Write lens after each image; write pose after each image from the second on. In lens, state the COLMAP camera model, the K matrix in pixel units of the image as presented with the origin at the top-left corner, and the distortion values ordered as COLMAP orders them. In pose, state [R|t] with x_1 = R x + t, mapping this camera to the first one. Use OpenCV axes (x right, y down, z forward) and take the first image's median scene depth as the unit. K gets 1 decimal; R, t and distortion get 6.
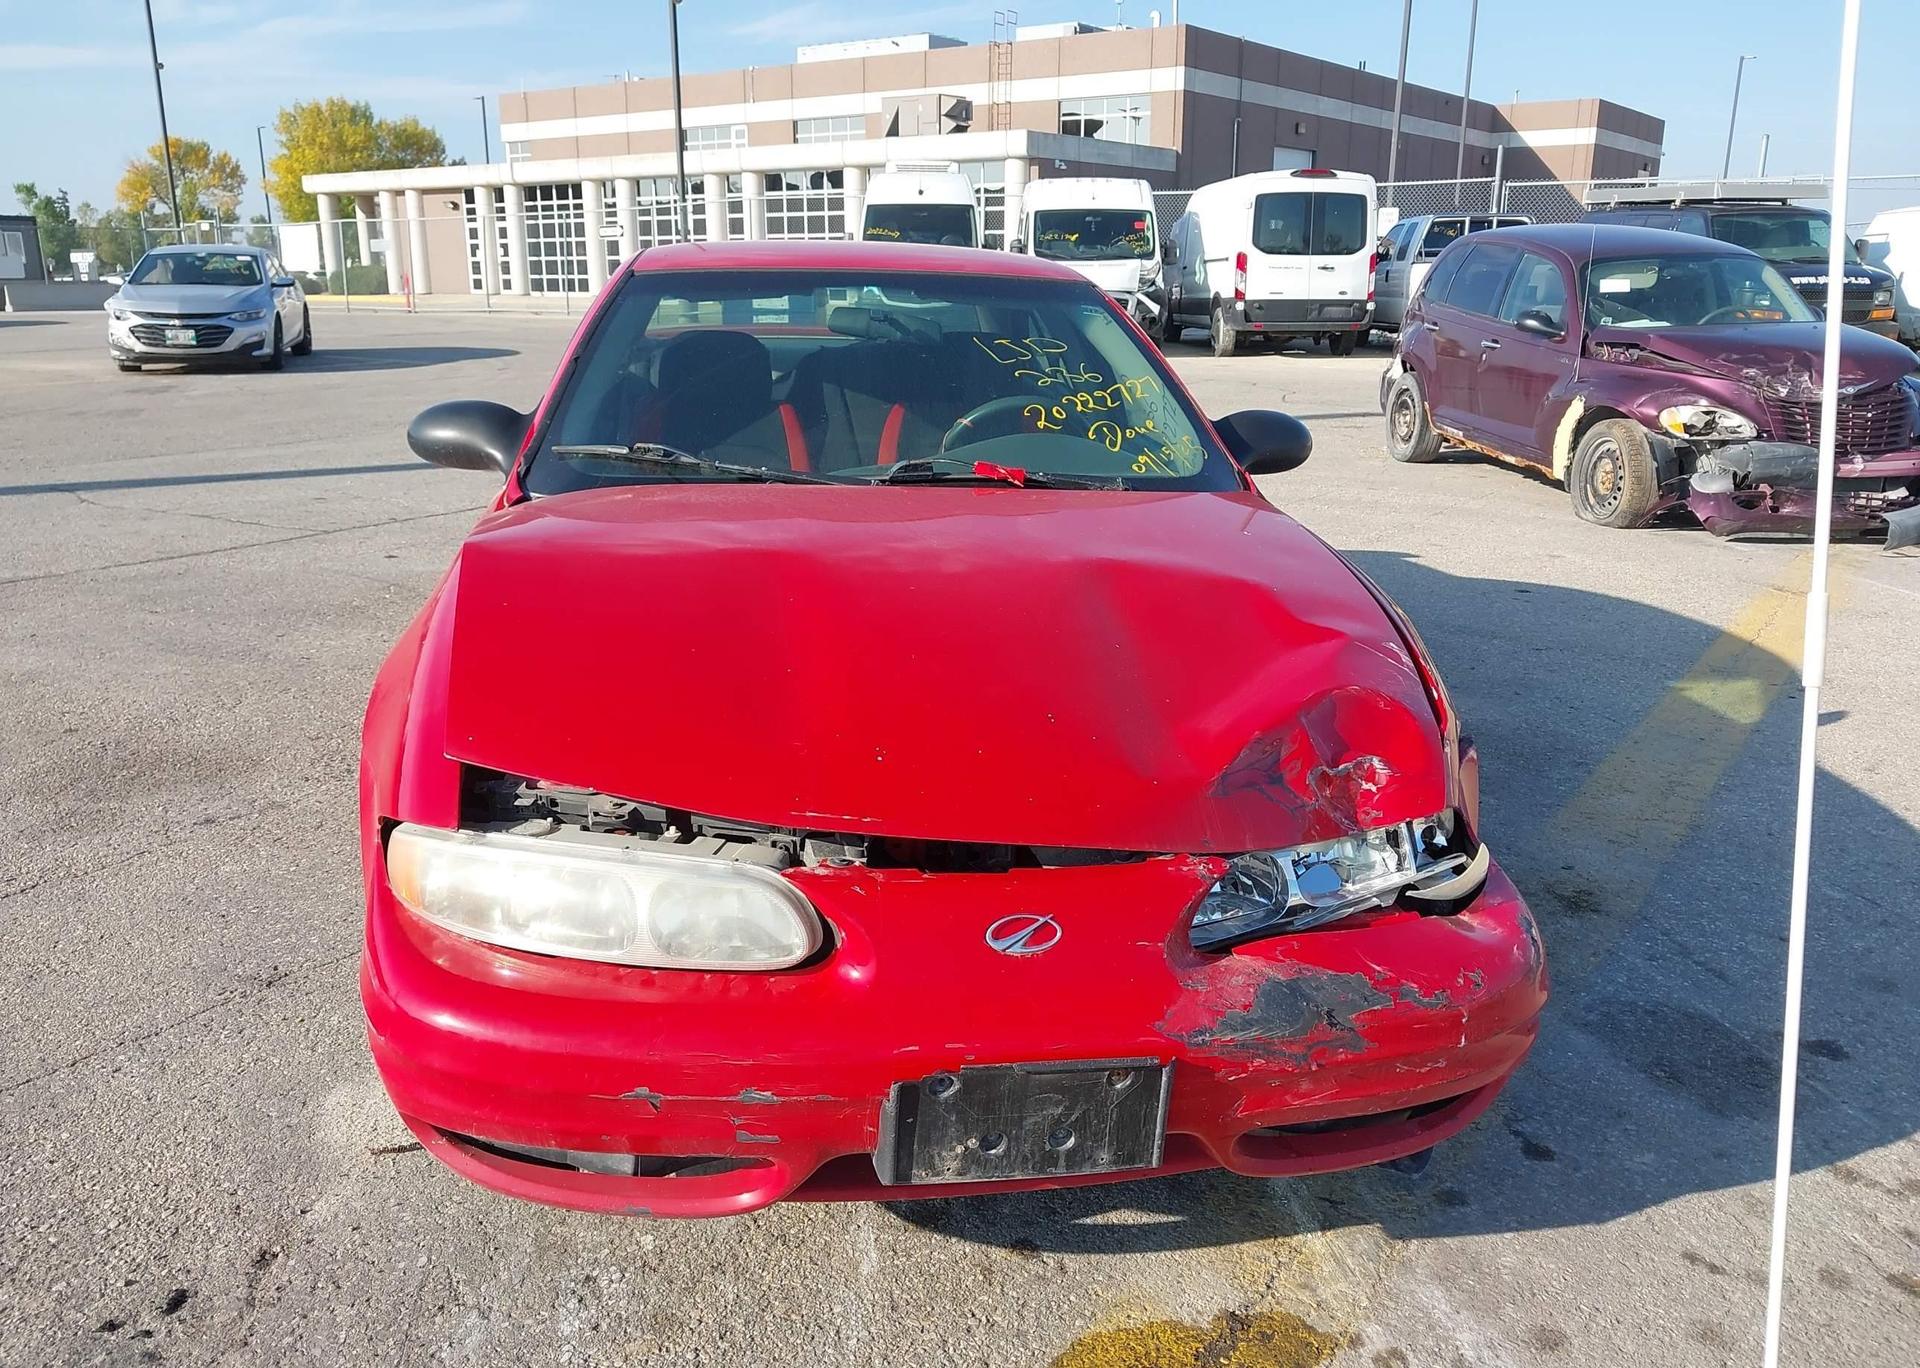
lens RADIAL K [[1525.1, 0, 946.8], [0, 1525.1, 674.5], [0, 0, 1]] dist [0.031100, -0.048939]
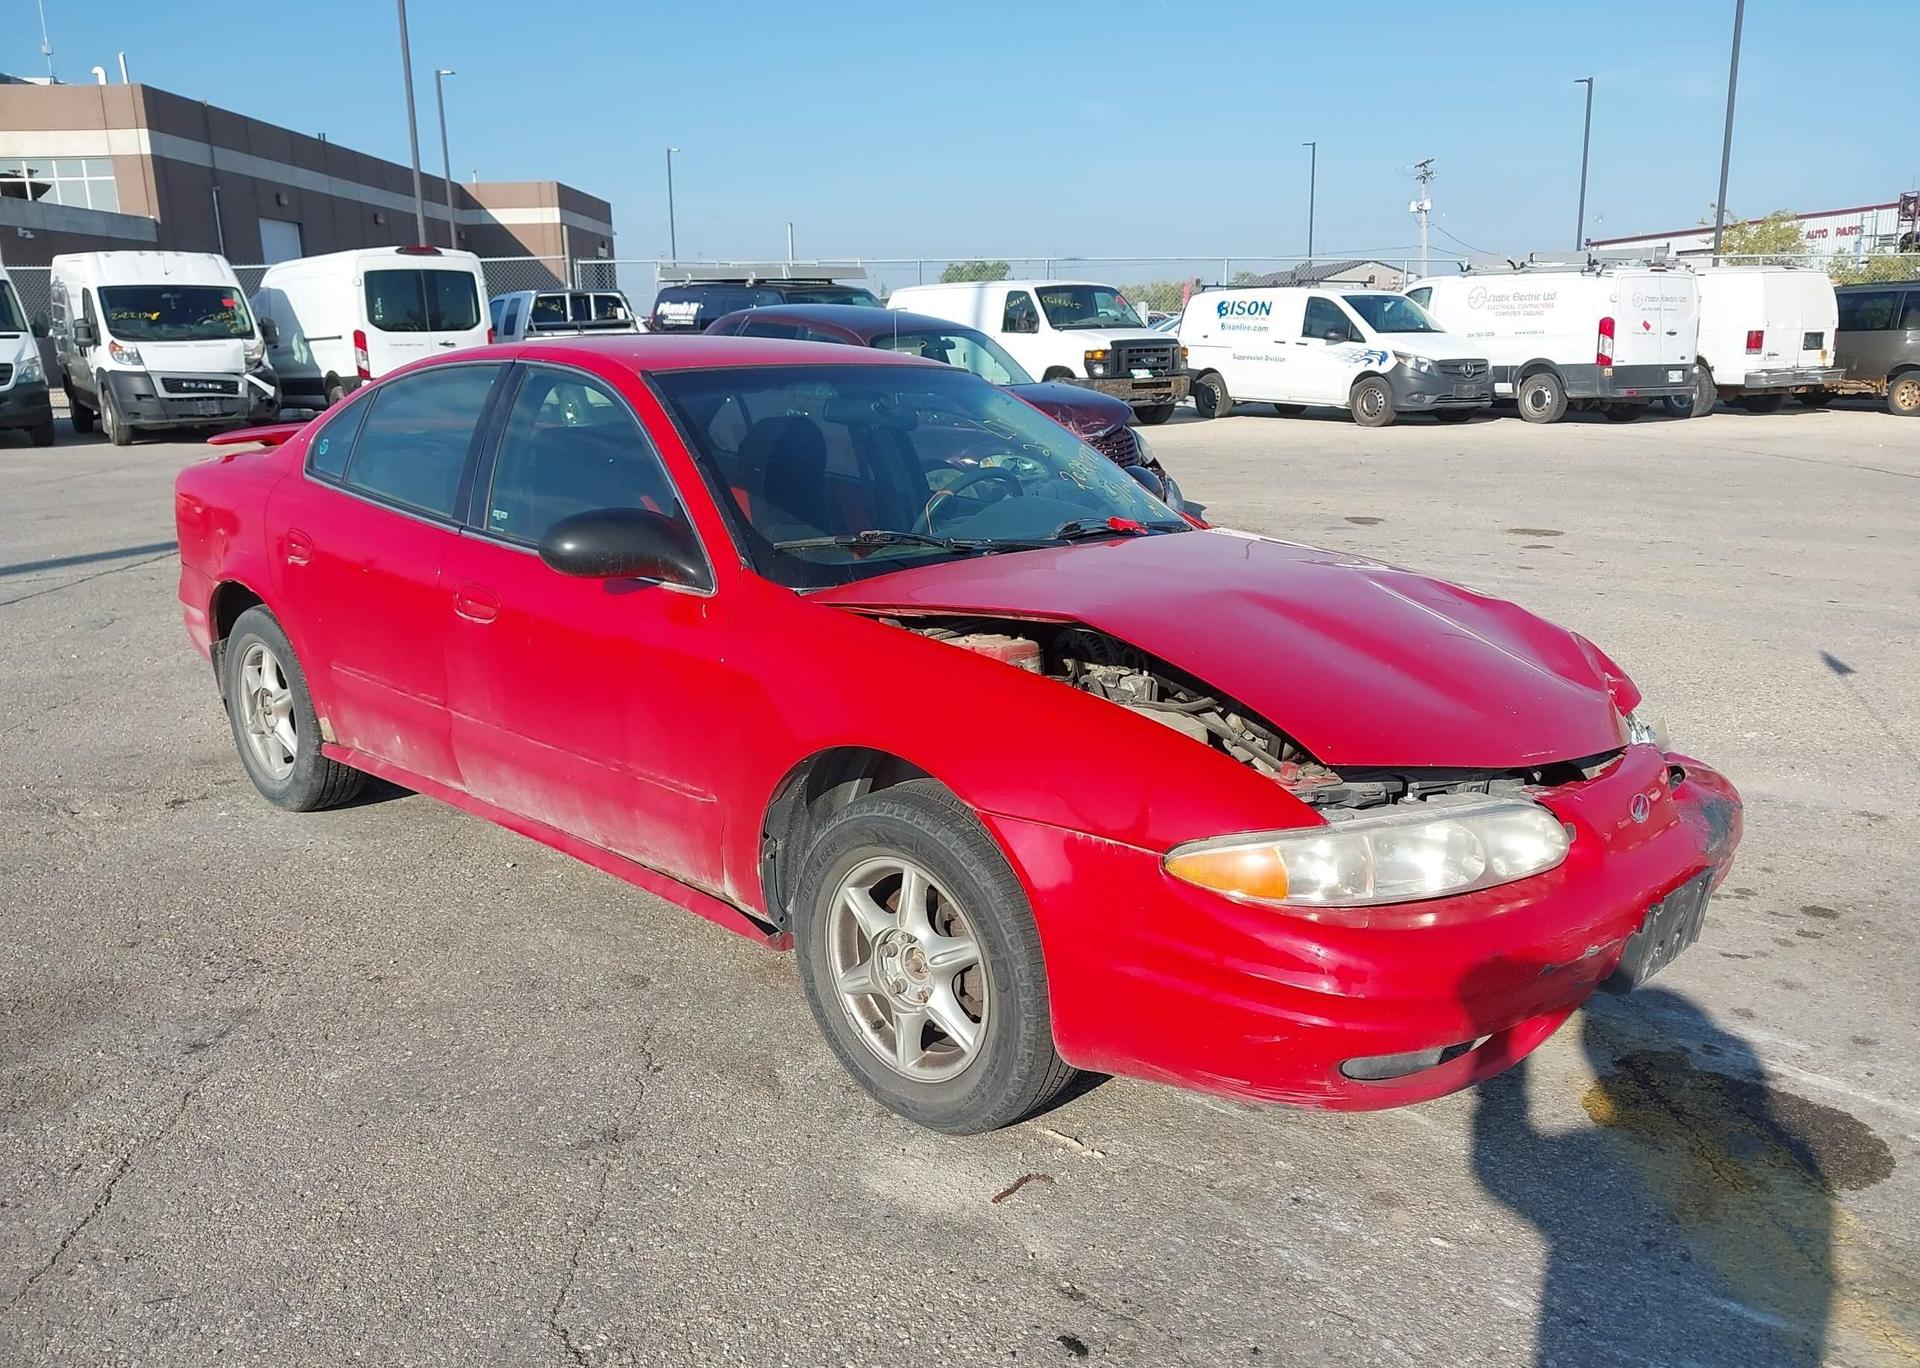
lens RADIAL K [[1525.1, 0, 942.8], [0, 1525.1, 686.7], [0, 0, 1]] dist [0.031100, -0.048939]
pose [[0.797992, -0.153792, 0.582715, -0.108296], [0.174563, 0.984427, 0.020760, -0.007804], [-0.576833, 0.085154, 0.812412, 0.013984]]
